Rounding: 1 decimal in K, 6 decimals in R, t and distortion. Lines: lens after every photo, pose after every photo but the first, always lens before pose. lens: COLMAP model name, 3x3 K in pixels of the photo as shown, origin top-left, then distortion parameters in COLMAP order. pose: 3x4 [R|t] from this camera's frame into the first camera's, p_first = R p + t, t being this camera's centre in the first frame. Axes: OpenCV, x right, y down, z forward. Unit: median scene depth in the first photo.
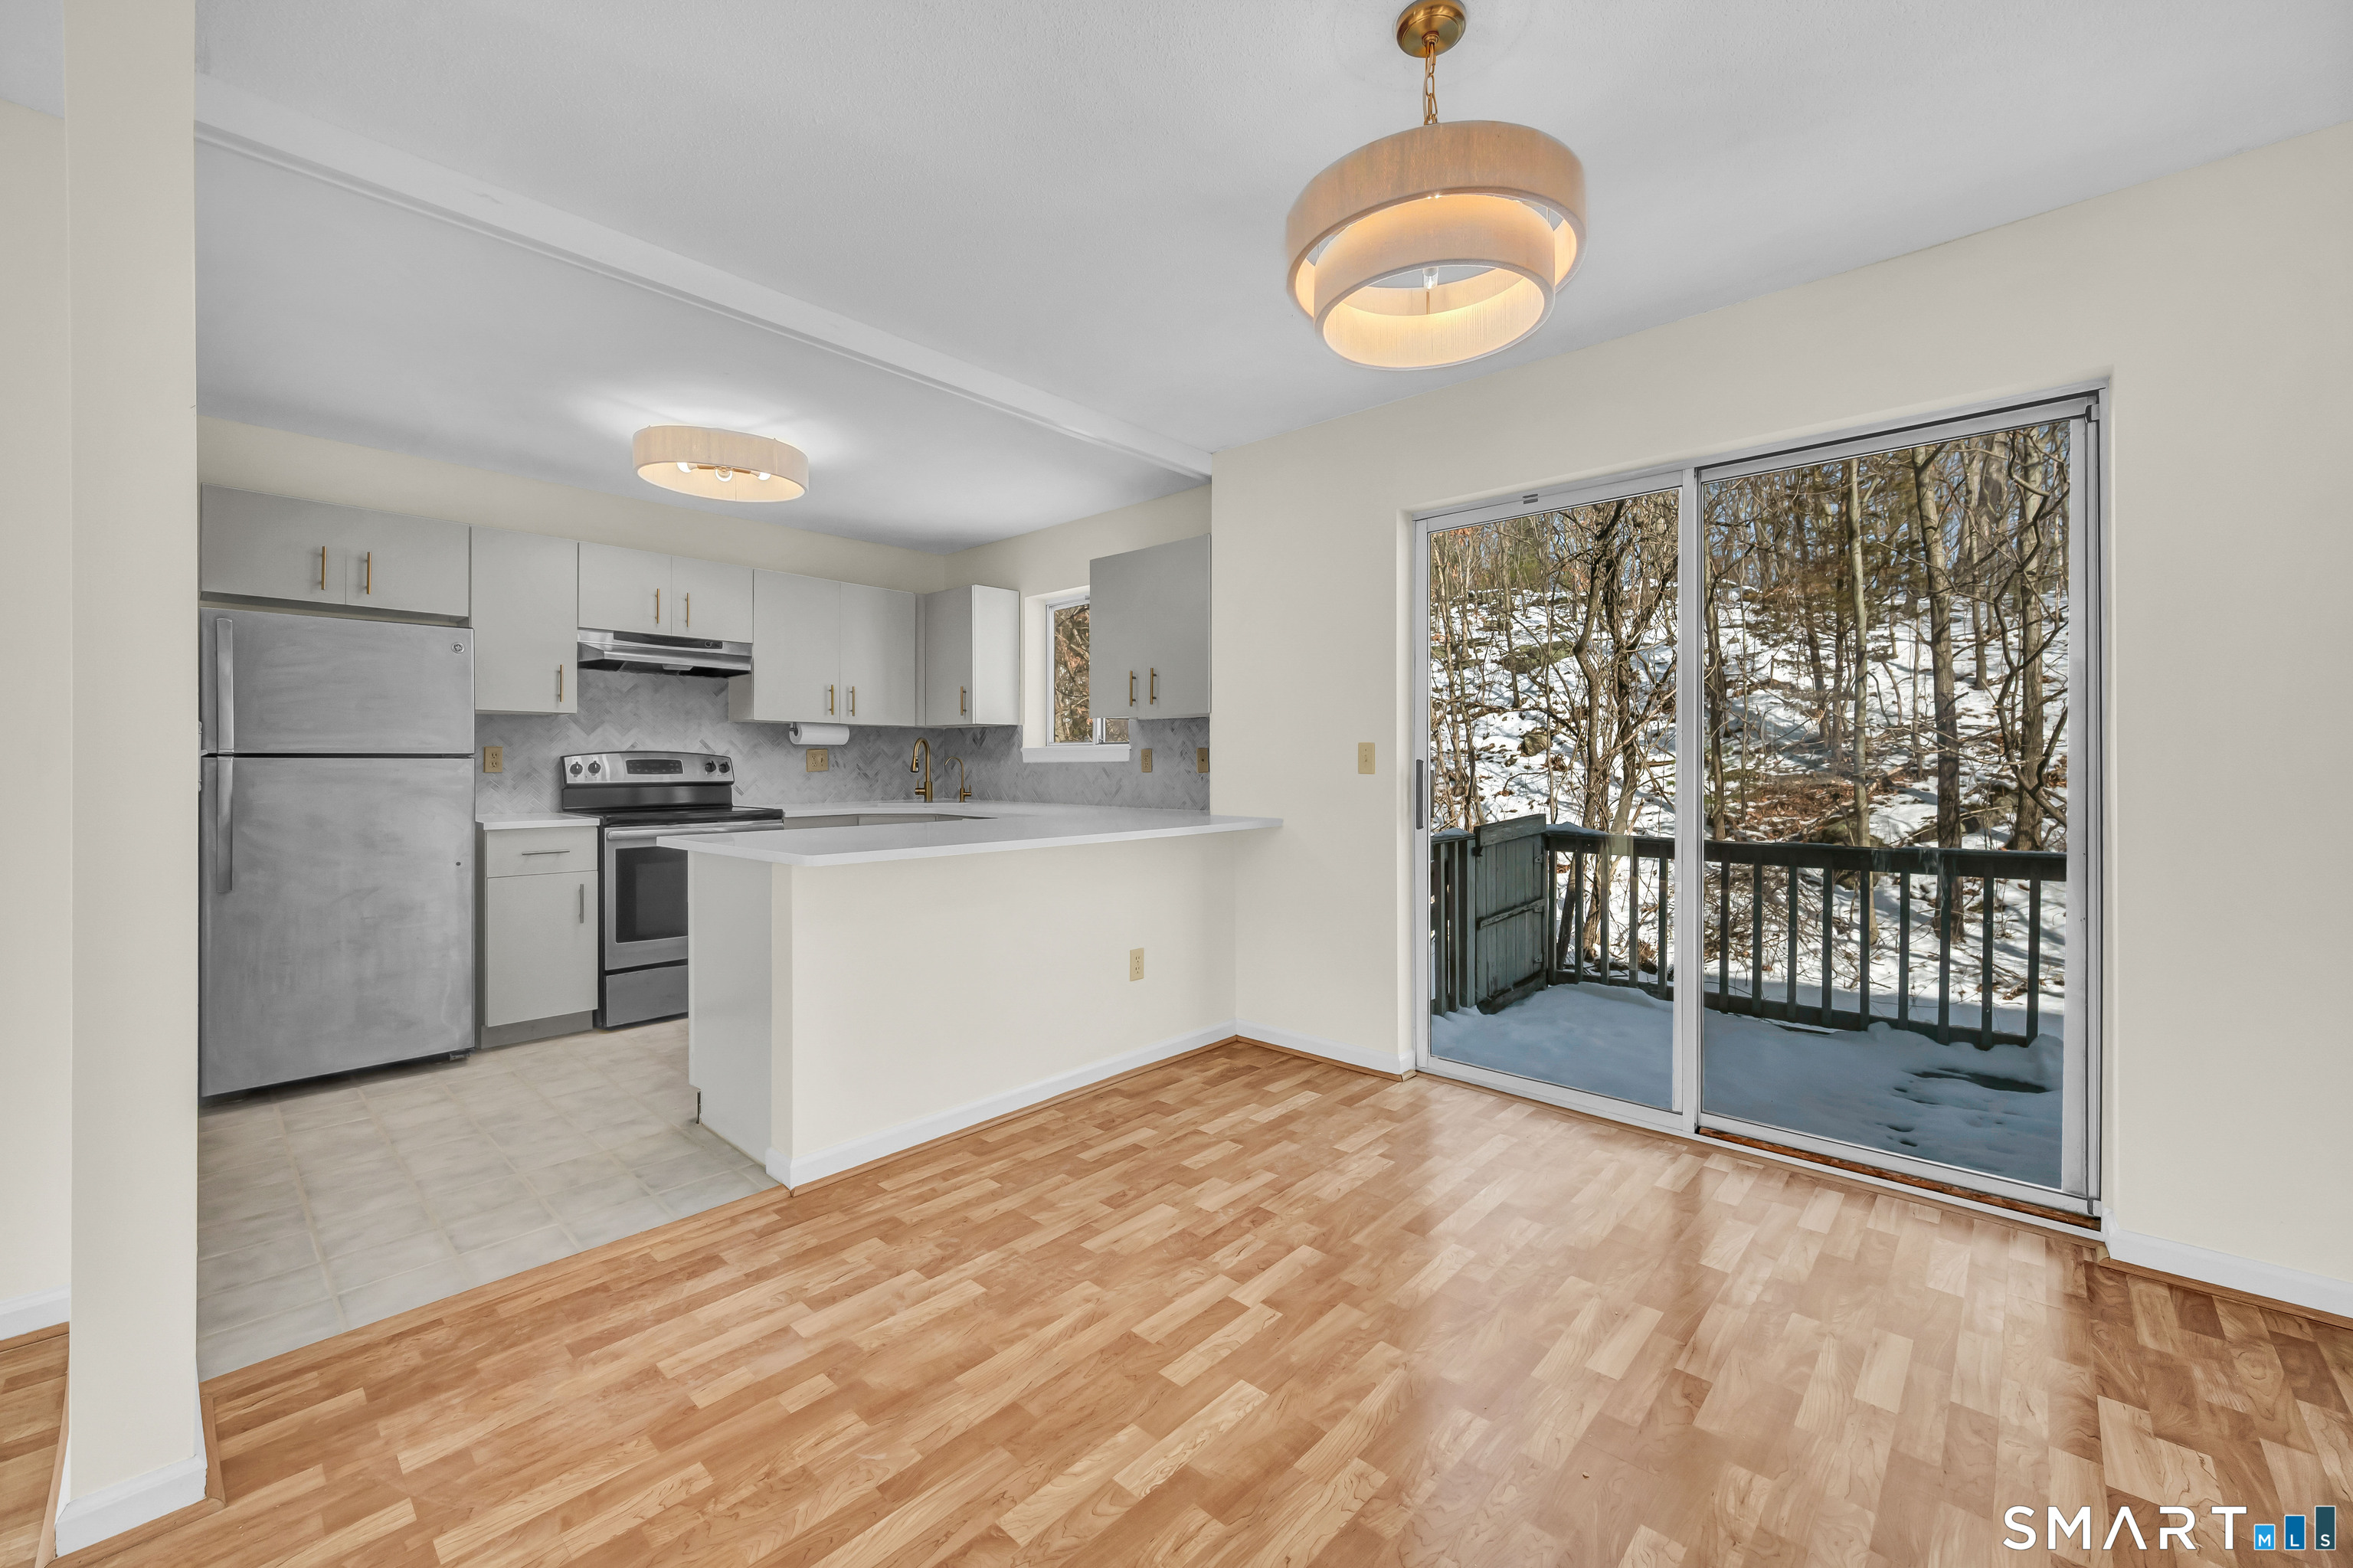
lens RADIAL K [[954.1, 0, 1179.4], [0, 954.1, 748.7], [0, 0, 1]] dist [-0.000883, -0.000289]
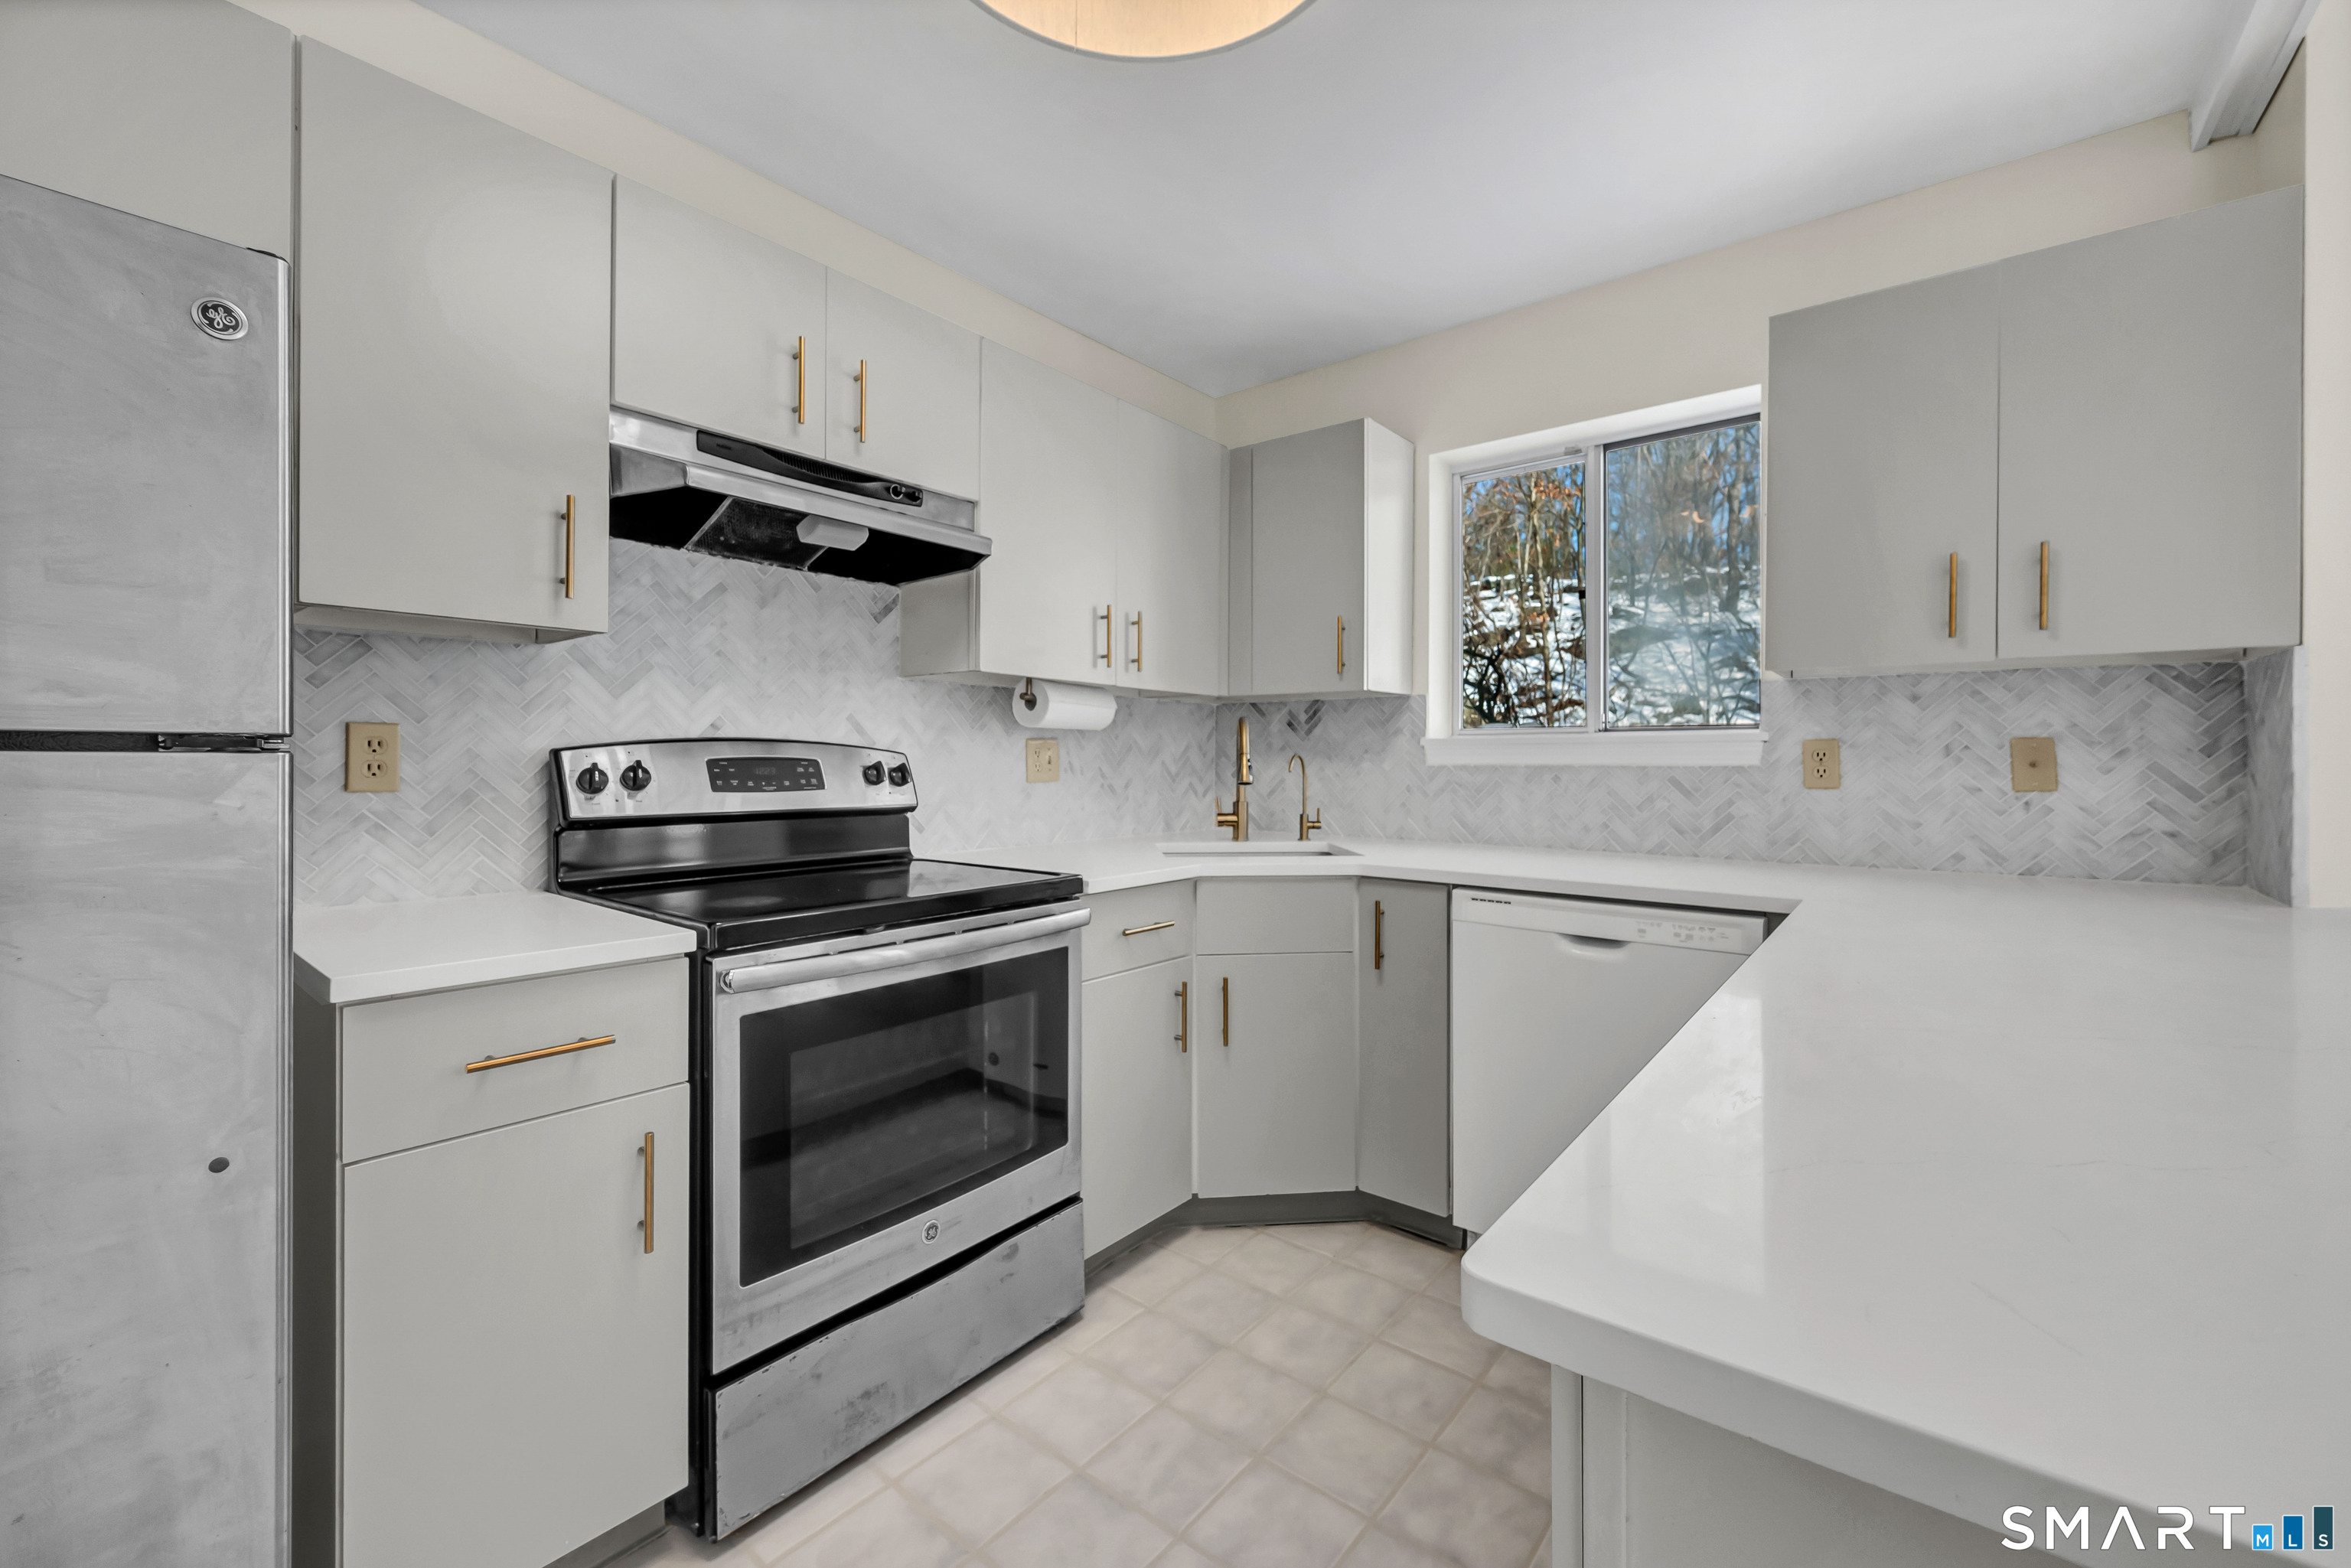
lens RADIAL K [[956.3, 0, 1169.2], [0, 956.3, 753.4], [0, 0, 1]] dist [-0.000839, -0.000014]
pose [[0.997791, 0.004307, 0.066293, -0.406159], [-0.004613, 0.999979, 0.004455, 0.006646], [-0.066272, -0.004751, 0.997790, 0.568568]]
